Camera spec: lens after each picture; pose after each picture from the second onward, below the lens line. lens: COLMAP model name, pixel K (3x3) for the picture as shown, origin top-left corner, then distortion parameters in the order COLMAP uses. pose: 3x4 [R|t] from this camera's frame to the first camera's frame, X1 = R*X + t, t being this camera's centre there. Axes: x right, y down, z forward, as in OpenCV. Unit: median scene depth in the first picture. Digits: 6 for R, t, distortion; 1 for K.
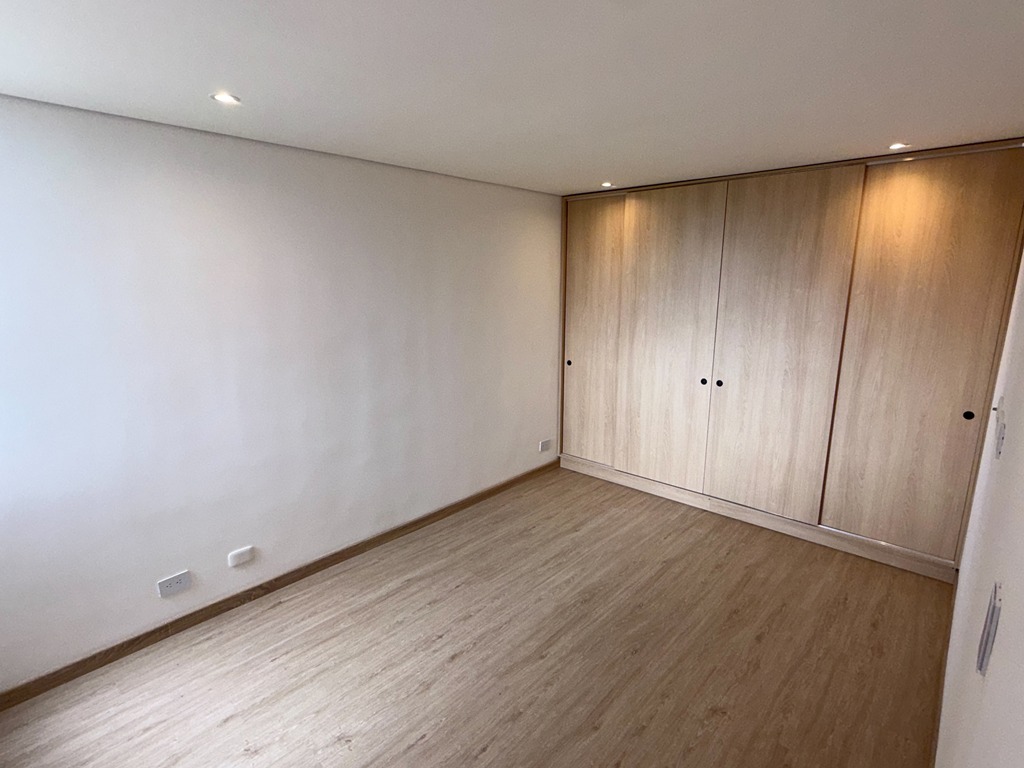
lens RADIAL K [[522.7, 0, 513.8], [0, 522.7, 387.6], [0, 0, 1]] dist [0.002882, 0.000314]
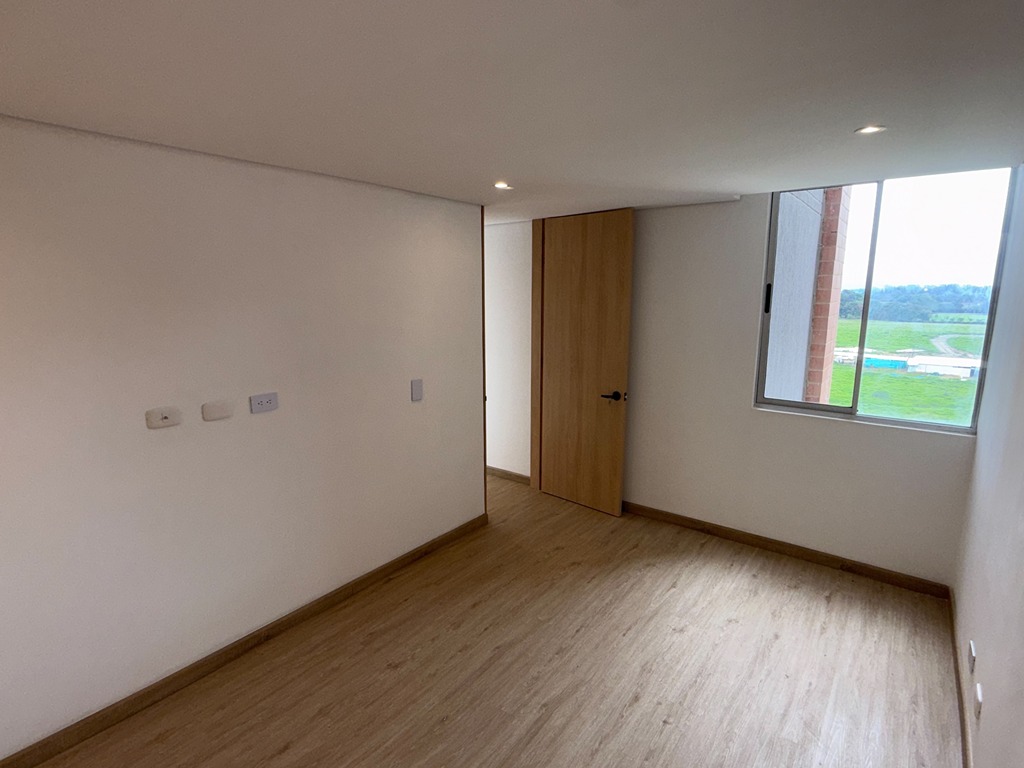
lens RADIAL K [[522.7, 0, 513.8], [0, 522.7, 387.6], [0, 0, 1]] dist [0.002882, 0.000314]
pose [[-0.996851, 0.018527, -0.077100, 0.128611], [-0.012542, 0.923242, 0.384014, -0.280538], [0.078297, 0.383772, -0.920103, 1.225788]]
